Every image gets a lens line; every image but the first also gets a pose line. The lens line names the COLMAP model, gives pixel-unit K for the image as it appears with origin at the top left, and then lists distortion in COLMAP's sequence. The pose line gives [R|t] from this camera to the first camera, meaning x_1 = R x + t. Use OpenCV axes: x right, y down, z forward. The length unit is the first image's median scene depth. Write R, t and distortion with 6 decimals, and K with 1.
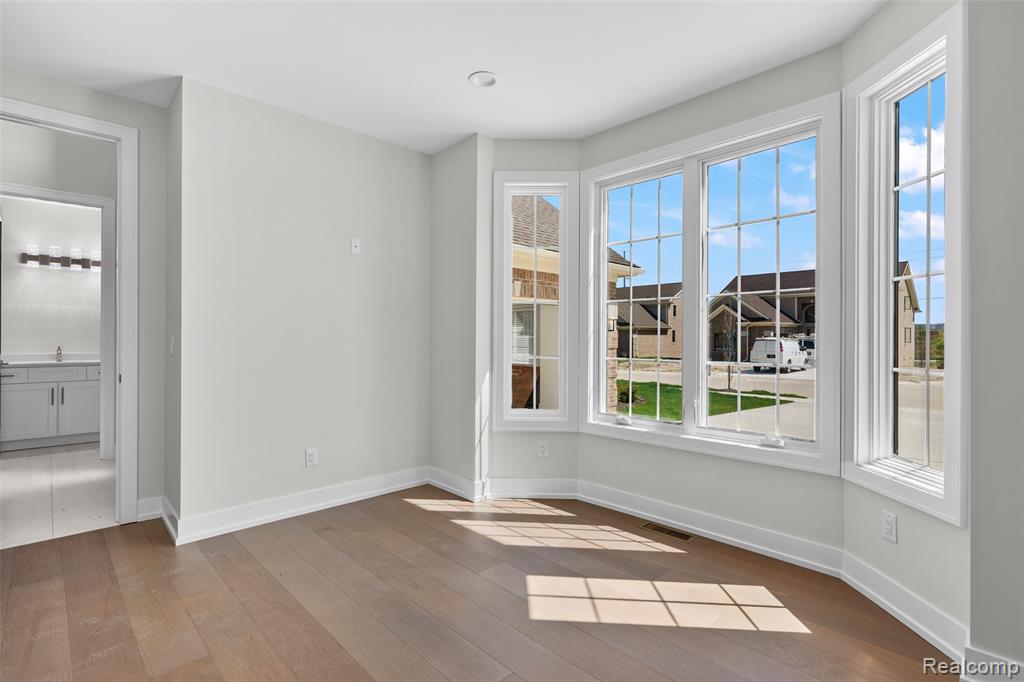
lens RADIAL K [[489.1, 0, 513.0], [0, 489.1, 340.6], [0, 0, 1]] dist [0.002079, -0.001916]
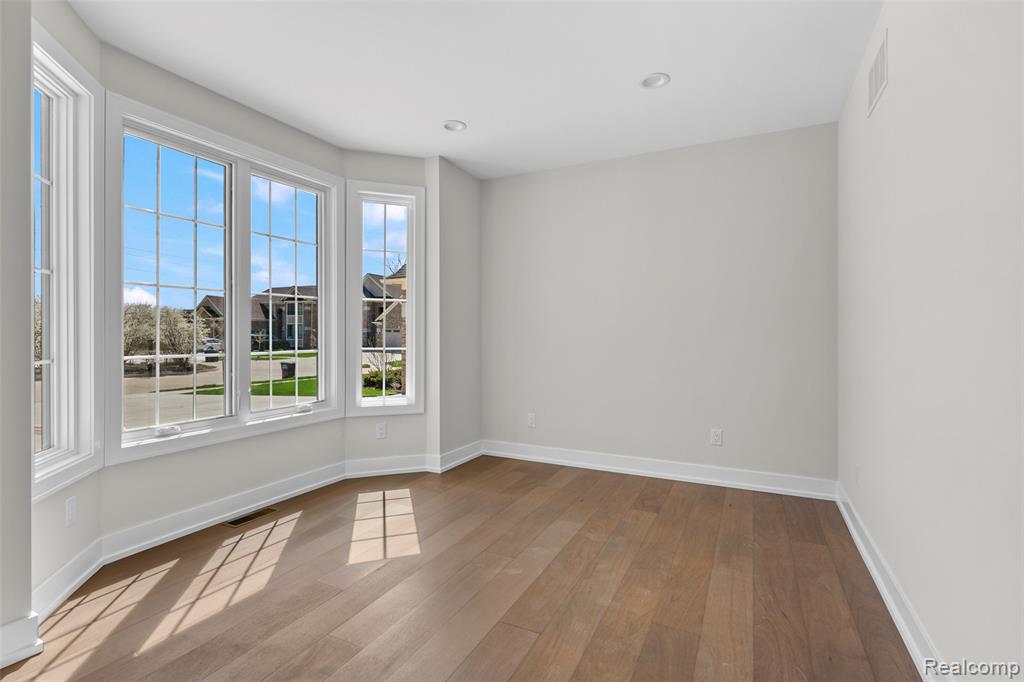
lens RADIAL K [[489.1, 0, 509.8], [0, 489.1, 336.5], [0, 0, 1]] dist [0.002079, -0.001916]
pose [[-0.334590, -0.013966, 0.942260, -0.975091], [-0.006308, 0.999901, 0.012581, -0.013540], [-0.942343, -0.001734, -0.334645, 0.954406]]
